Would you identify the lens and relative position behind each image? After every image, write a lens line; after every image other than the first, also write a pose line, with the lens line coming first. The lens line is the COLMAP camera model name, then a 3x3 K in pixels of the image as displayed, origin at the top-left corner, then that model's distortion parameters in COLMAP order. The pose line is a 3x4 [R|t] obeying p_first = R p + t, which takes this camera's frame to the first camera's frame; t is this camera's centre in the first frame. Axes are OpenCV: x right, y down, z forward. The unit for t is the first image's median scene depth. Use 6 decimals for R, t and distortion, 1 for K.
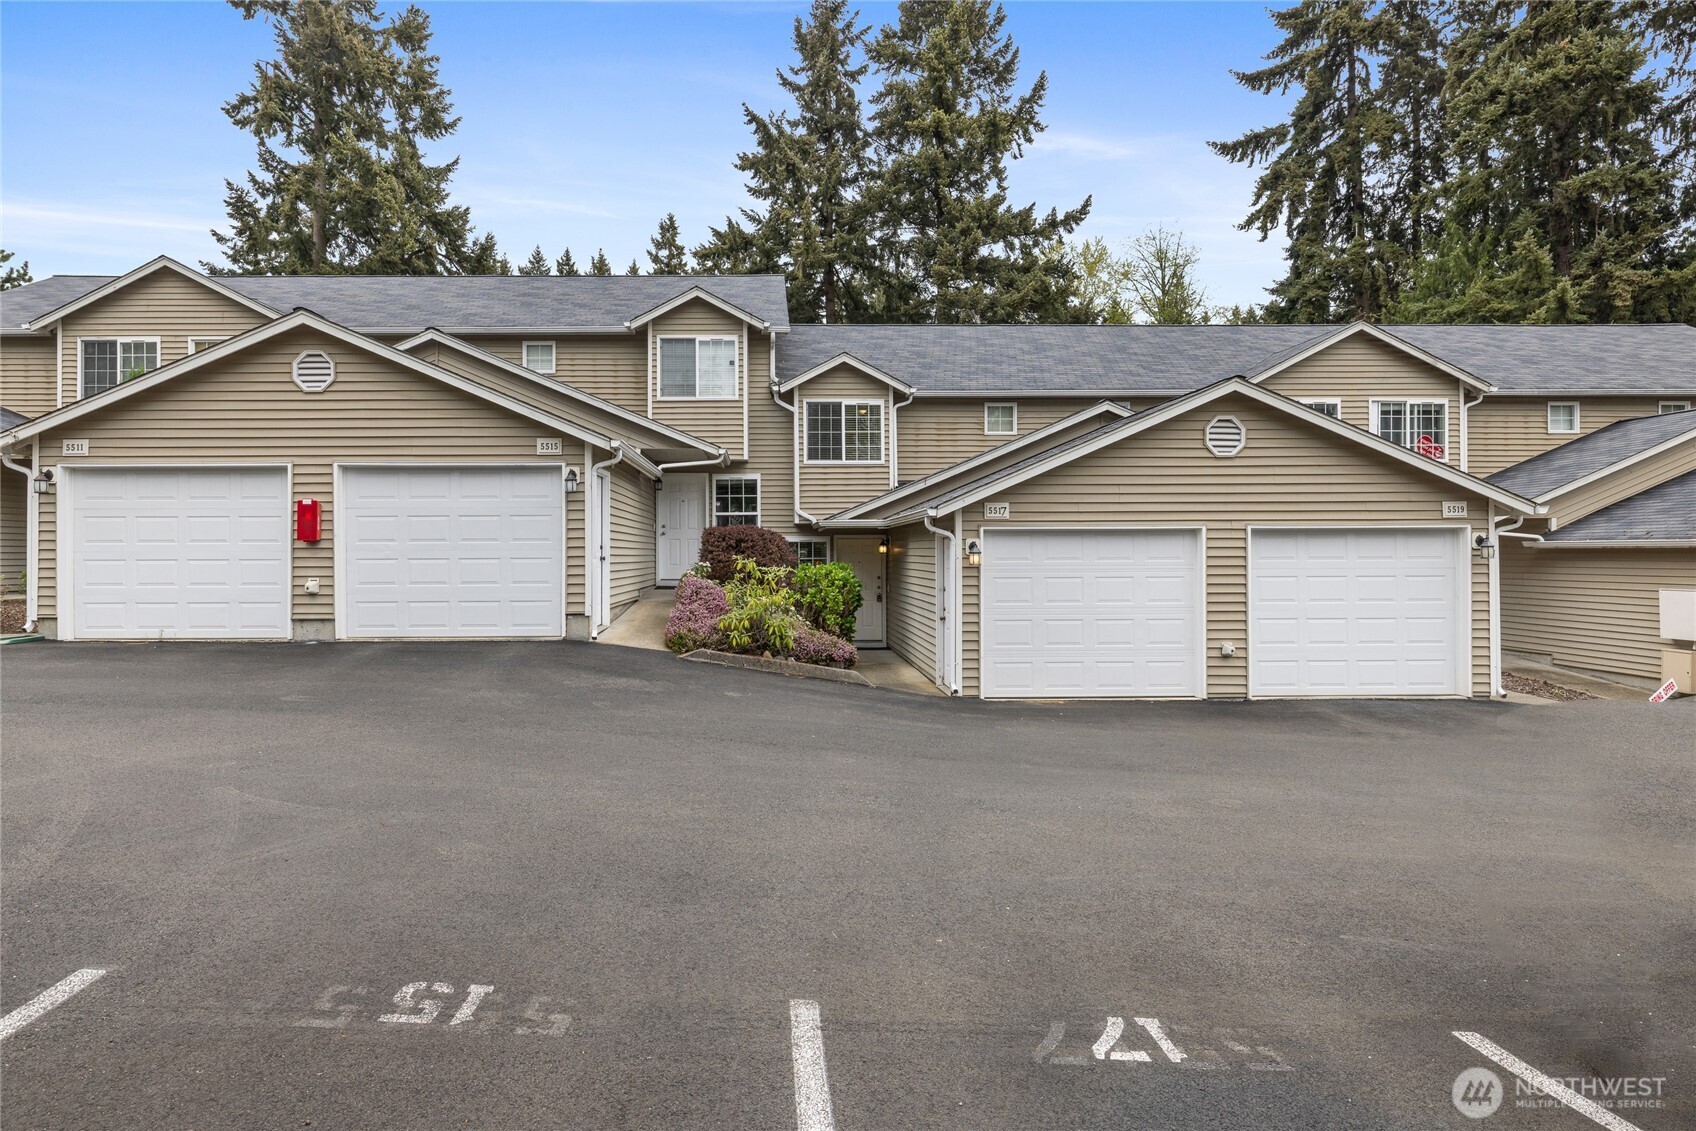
lens RADIAL K [[887.7, 0, 804.0], [0, 887.7, 541.6], [0, 0, 1]] dist [-0.001492, -0.001466]
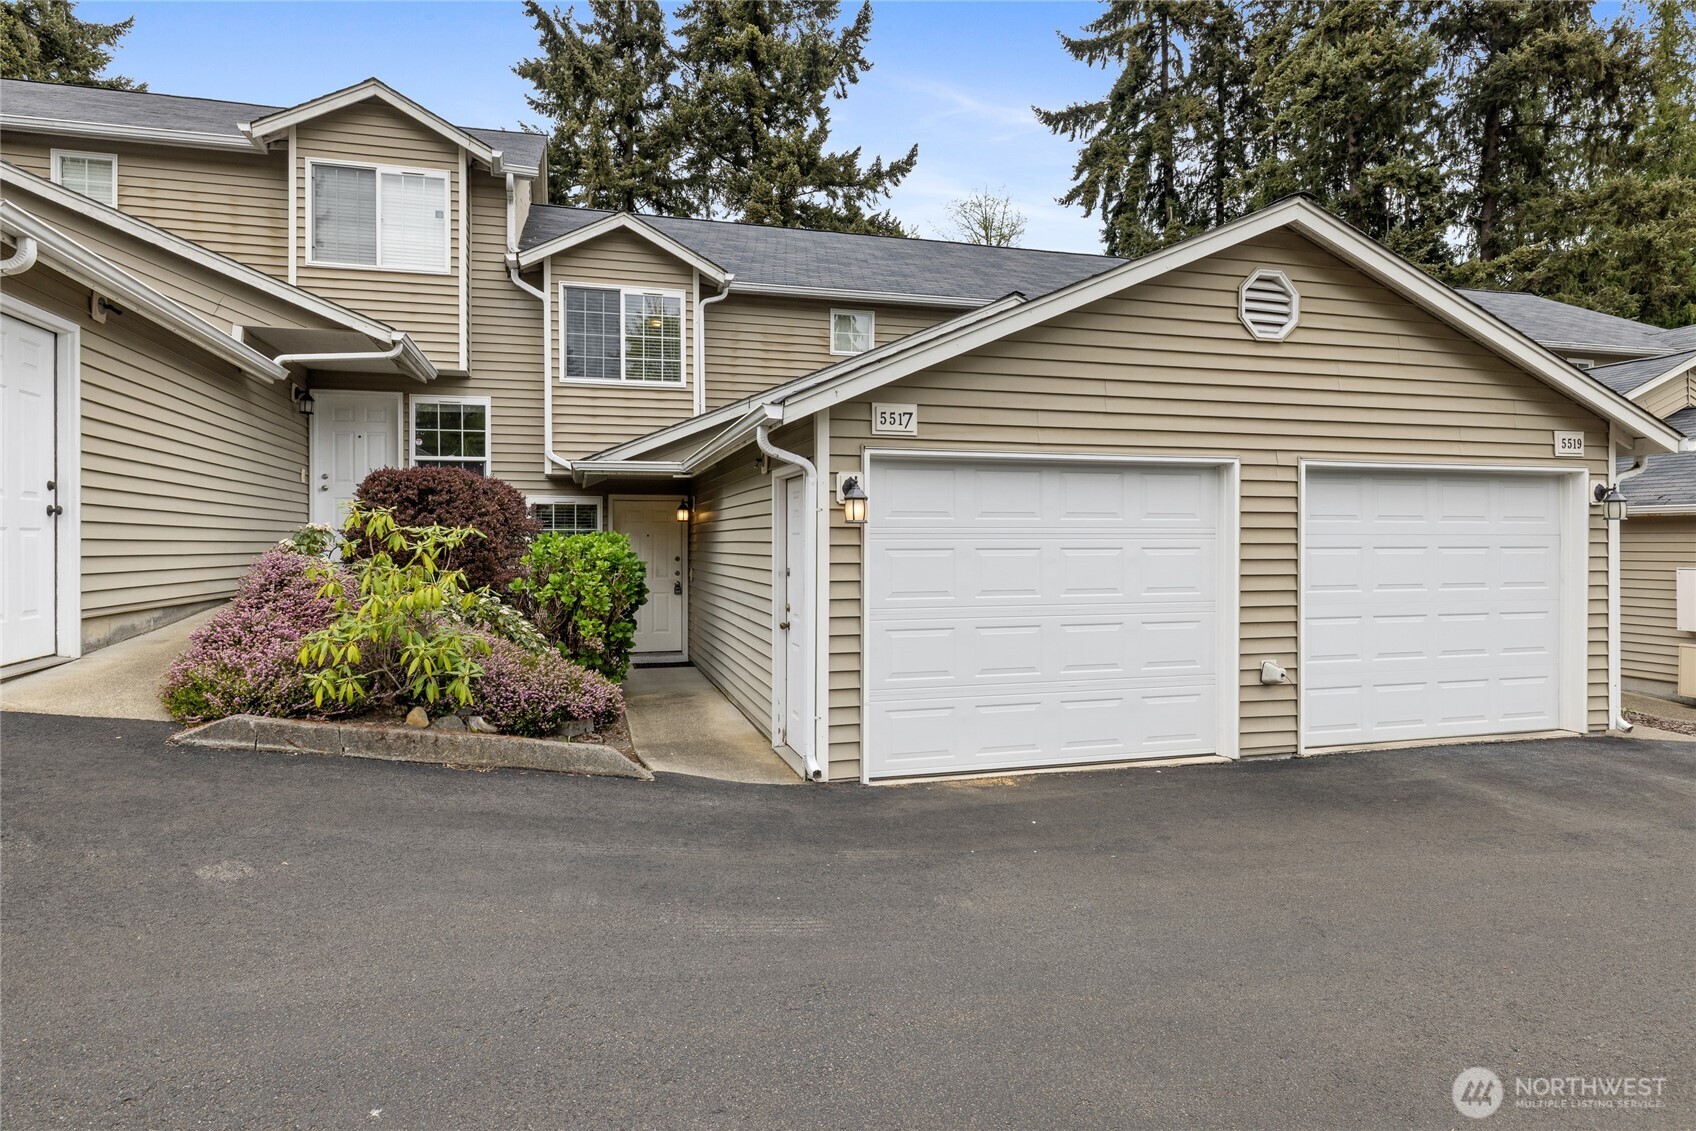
lens RADIAL K [[887.7, 0, 804.0], [0, 887.7, 541.6], [0, 0, 1]] dist [-0.001492, -0.001466]
pose [[0.977267, 0.001682, 0.212007, 0.036067], [-0.003965, 0.999939, 0.010348, 0.020321], [-0.211976, -0.010953, 0.977213, 0.325762]]
